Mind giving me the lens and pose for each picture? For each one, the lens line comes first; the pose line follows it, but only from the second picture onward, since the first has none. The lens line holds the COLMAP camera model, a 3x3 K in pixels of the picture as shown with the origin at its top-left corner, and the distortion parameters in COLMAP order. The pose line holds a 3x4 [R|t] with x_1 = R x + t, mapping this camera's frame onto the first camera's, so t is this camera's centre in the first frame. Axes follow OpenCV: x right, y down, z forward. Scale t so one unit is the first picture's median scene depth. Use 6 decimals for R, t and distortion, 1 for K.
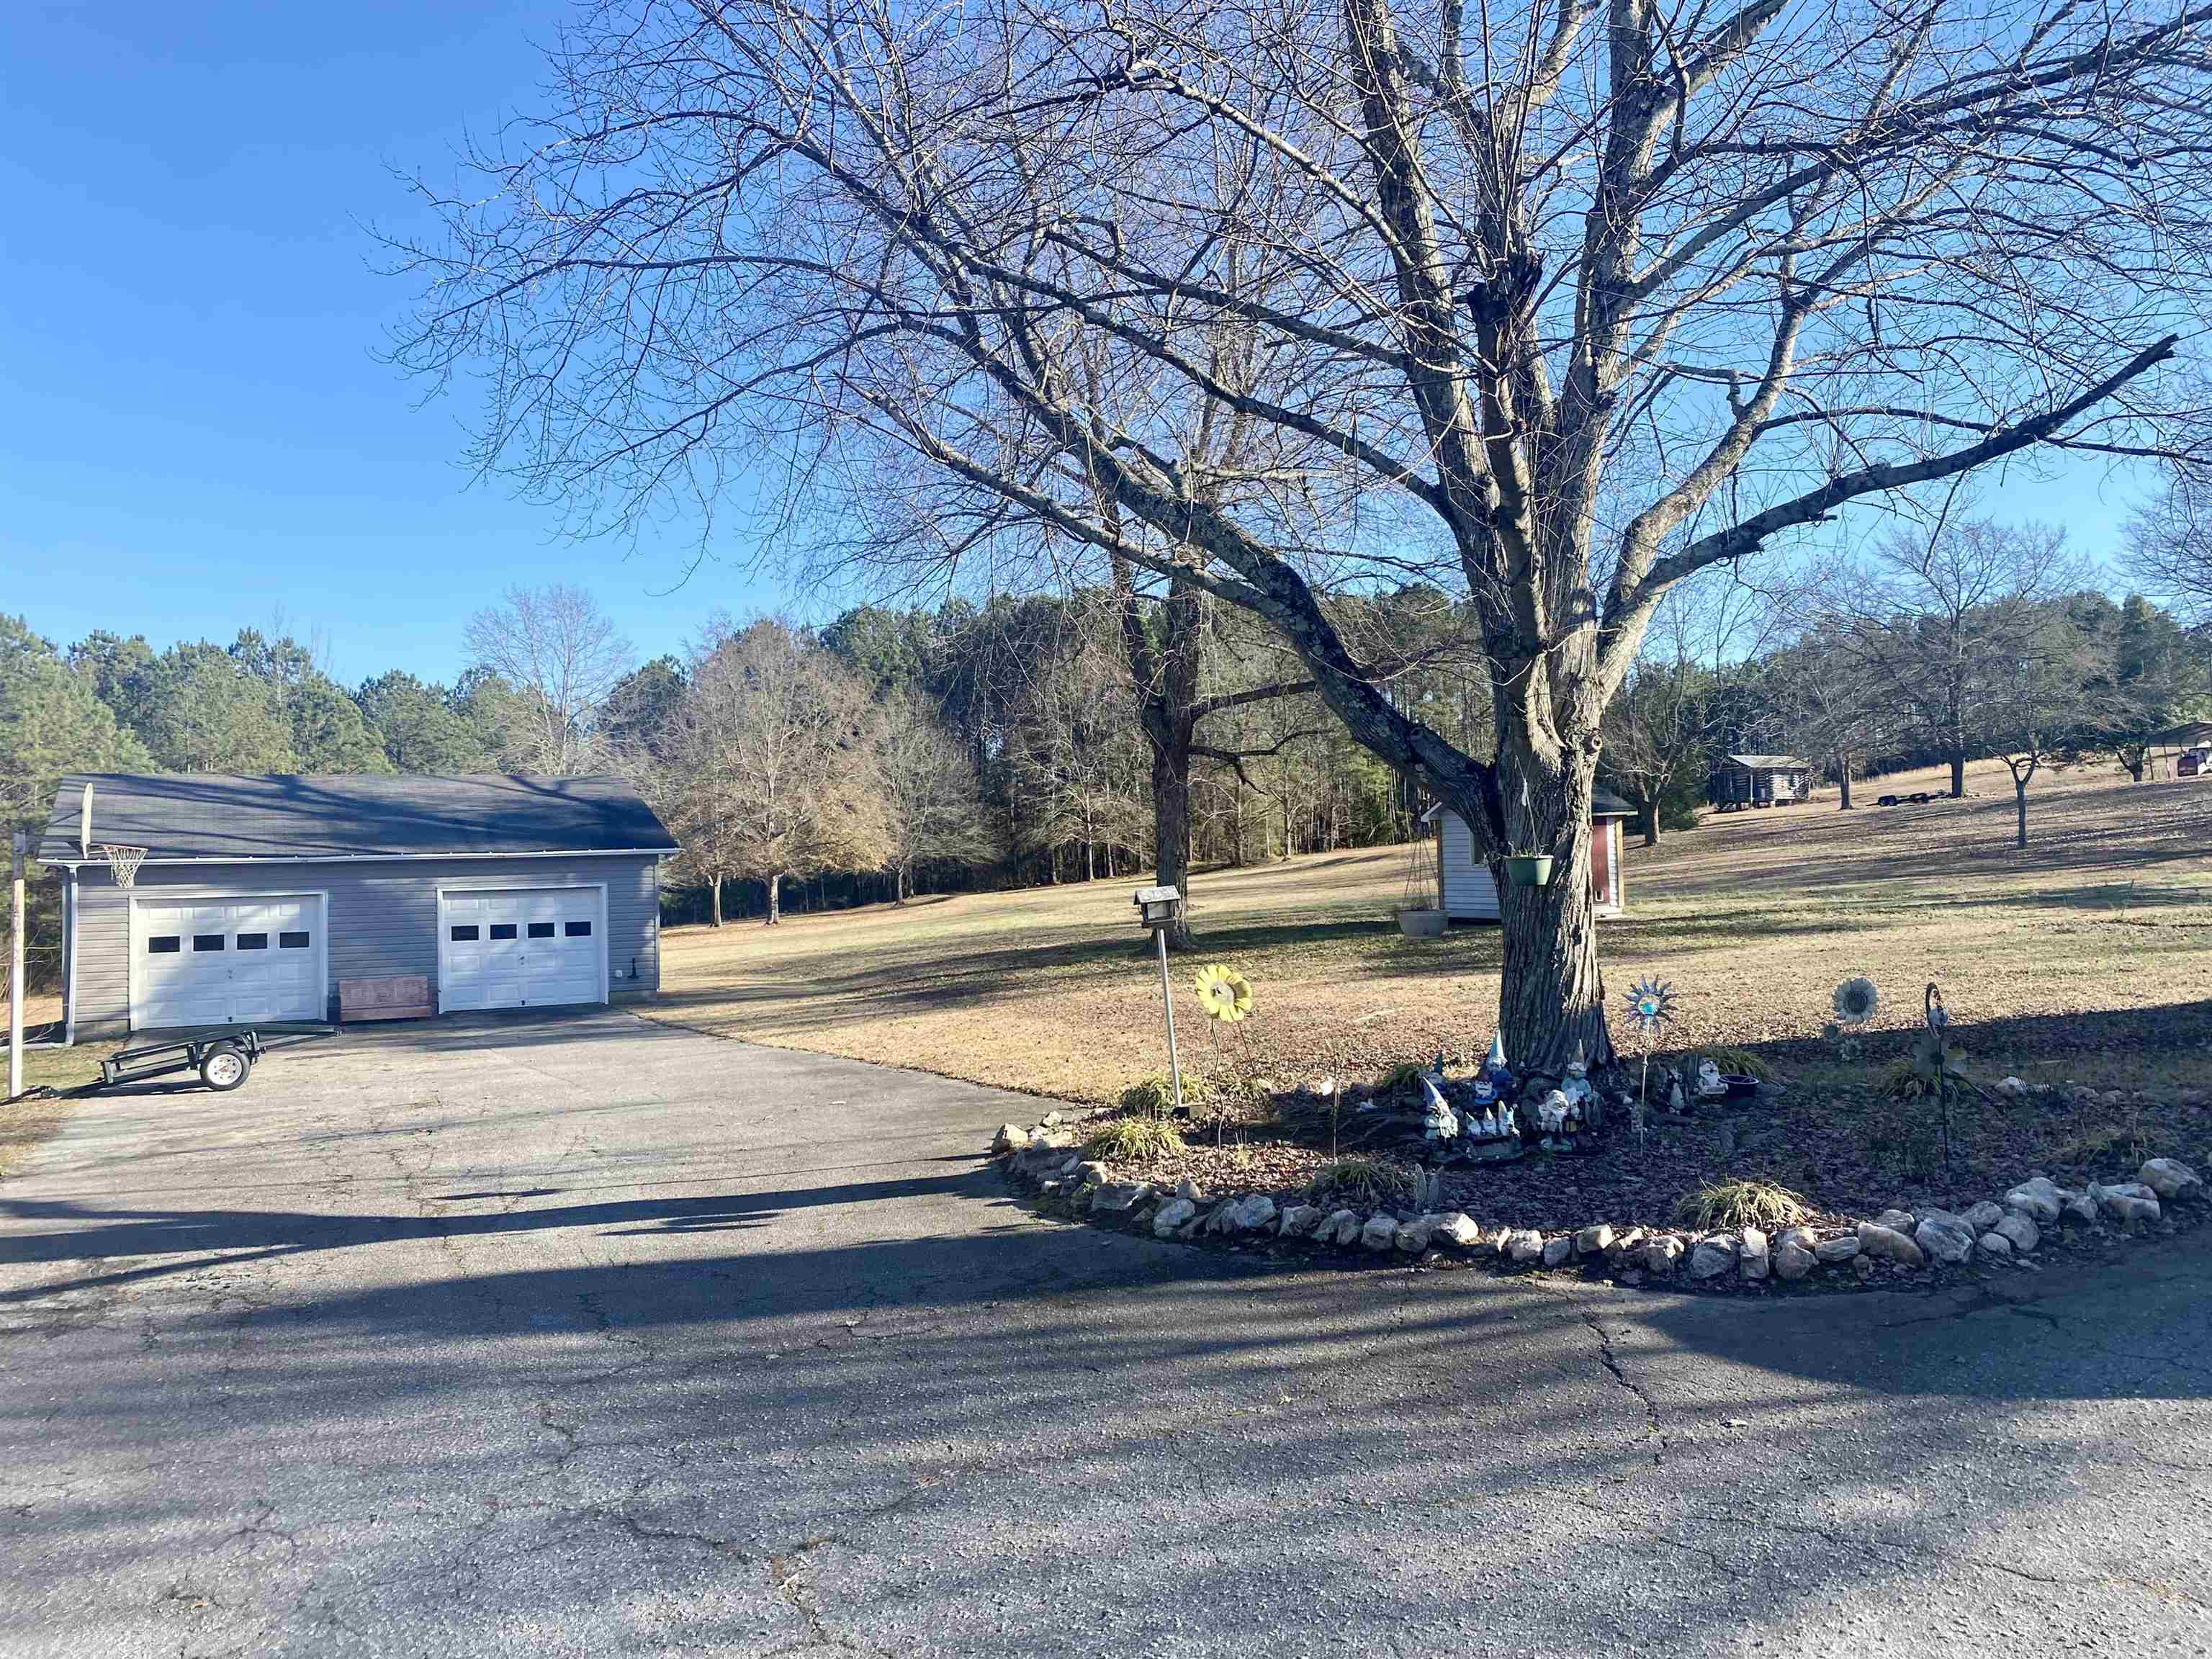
lens RADIAL K [[1657.2, 0, 1110.1], [0, 1657.2, 812.5], [0, 0, 1]] dist [-0.015371, 0.003536]
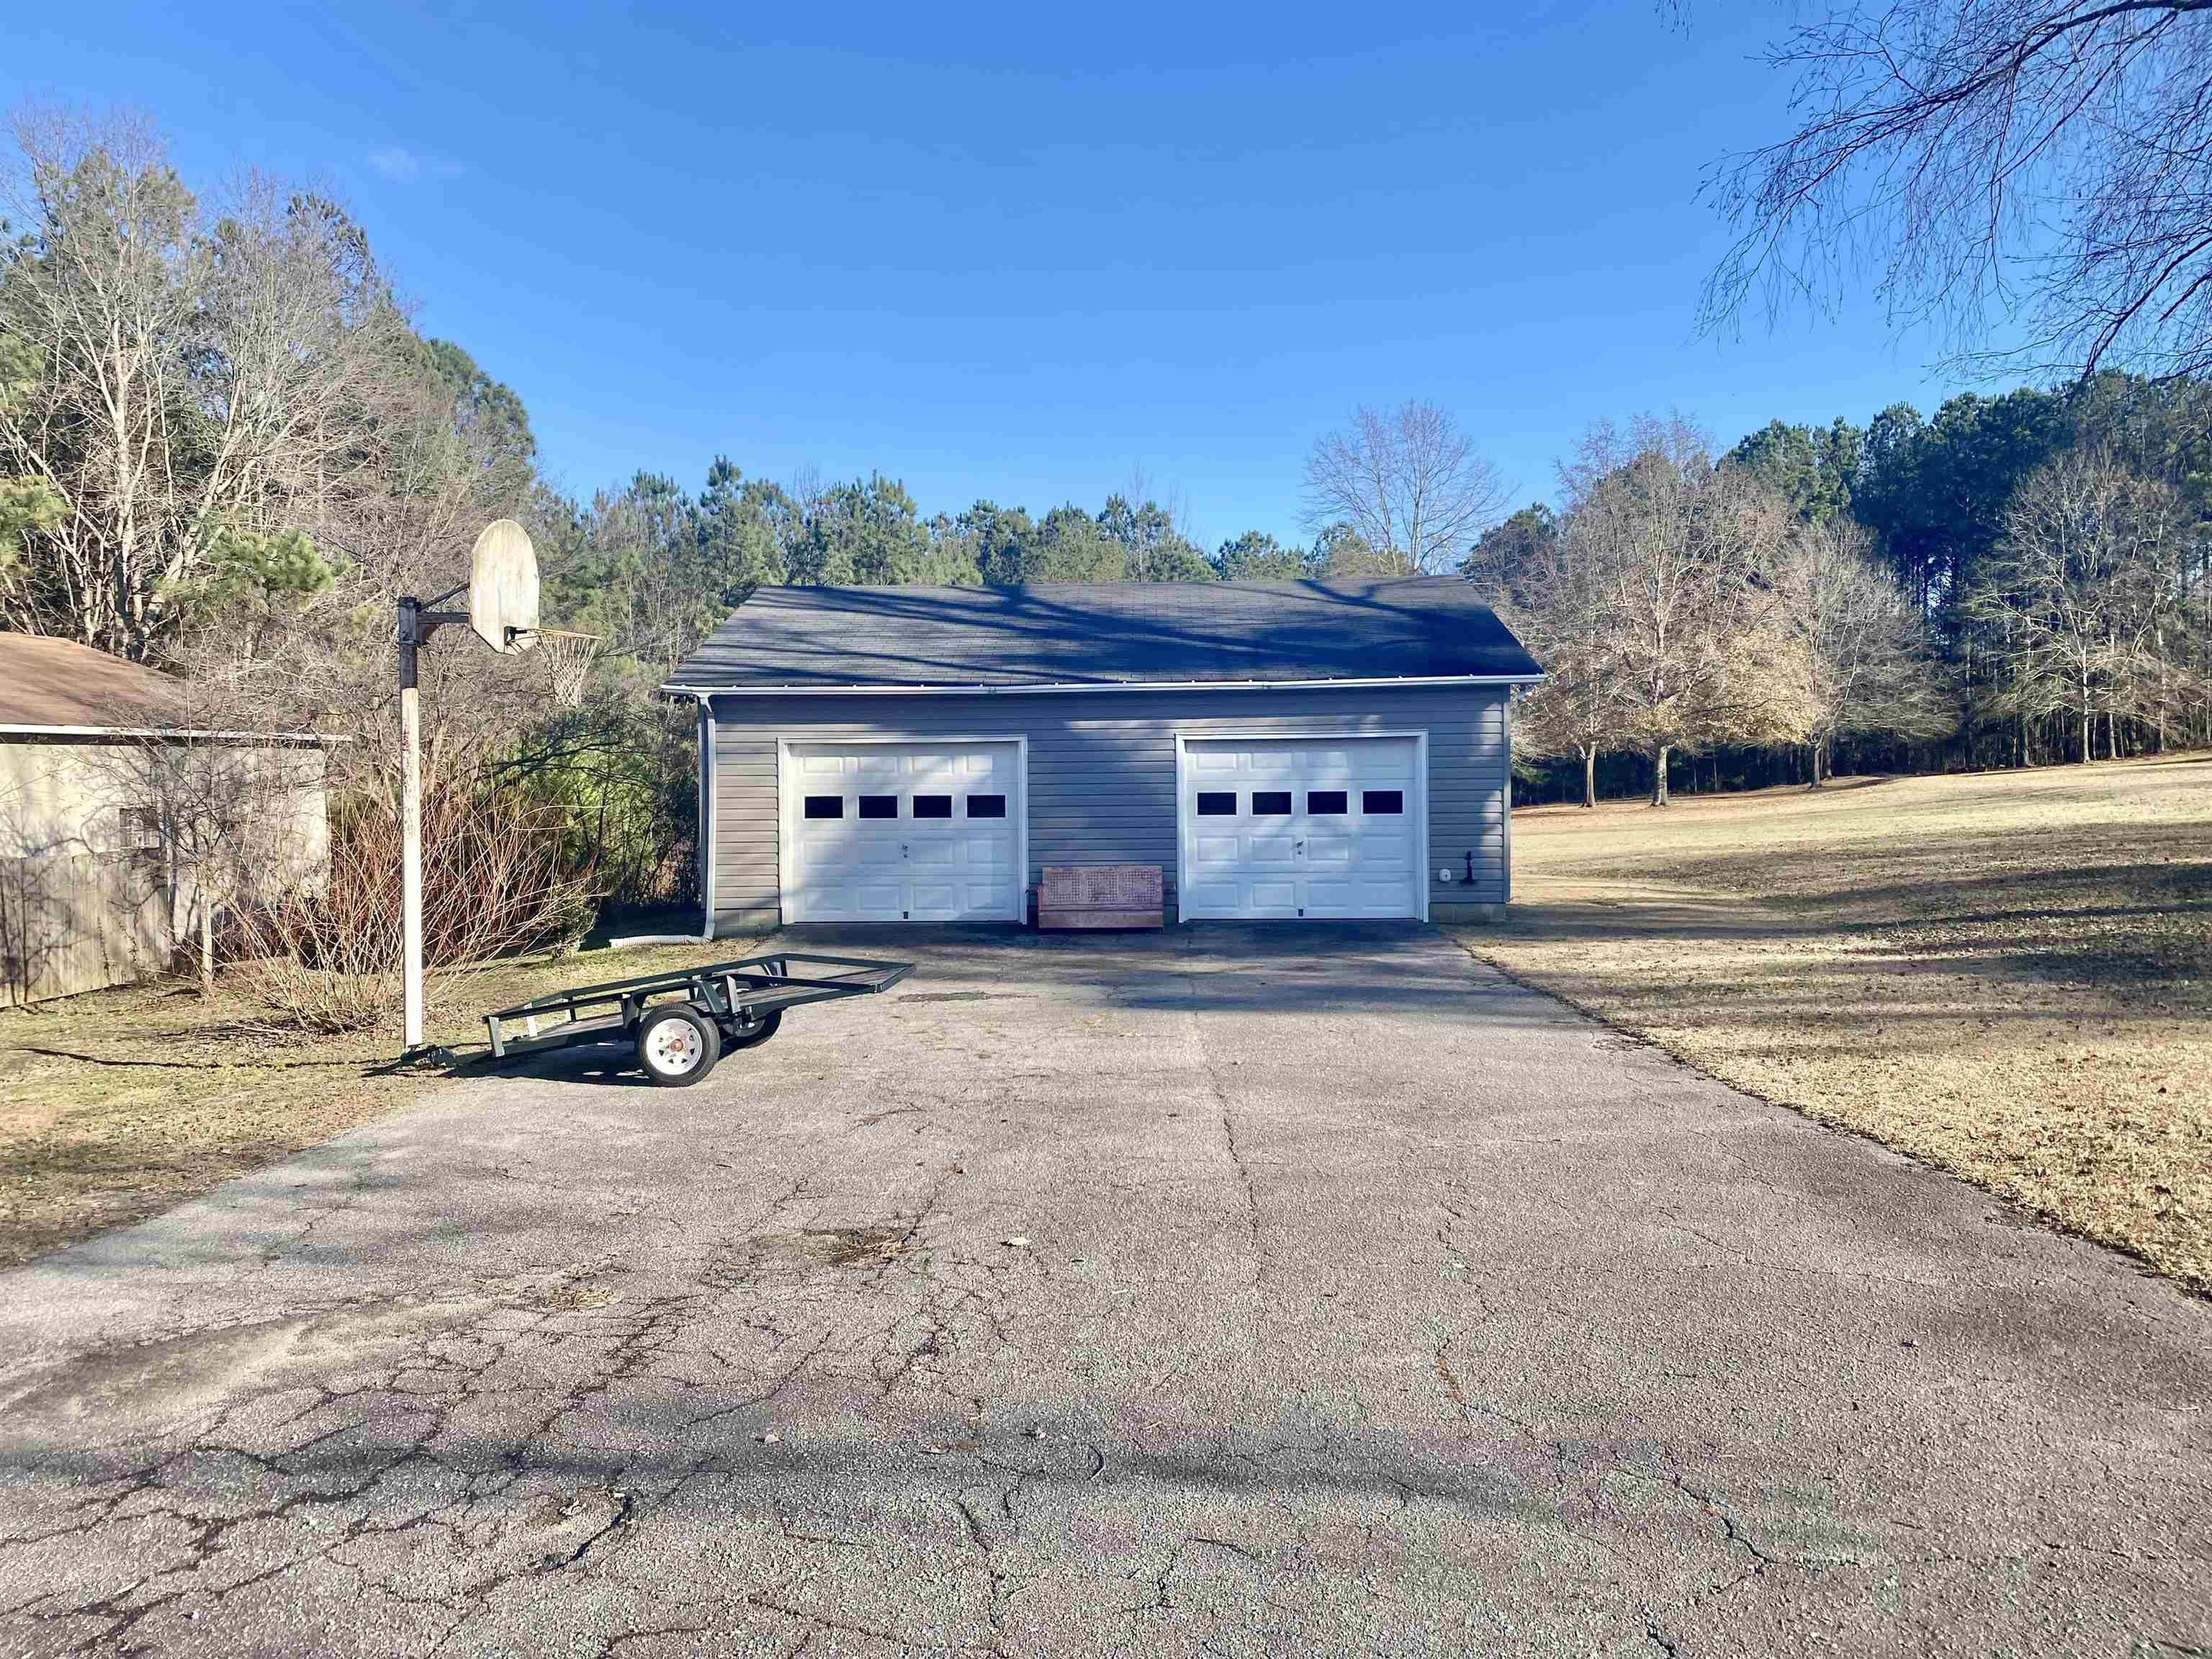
lens RADIAL K [[1657.2, 0, 1106.0], [0, 1657.2, 809.4], [0, 0, 1]] dist [-0.015371, 0.003536]
pose [[0.870653, 0.031245, -0.490904, -0.090542], [0.003444, 0.997569, 0.069602, 0.025115], [0.491885, -0.062290, 0.868429, 0.352005]]
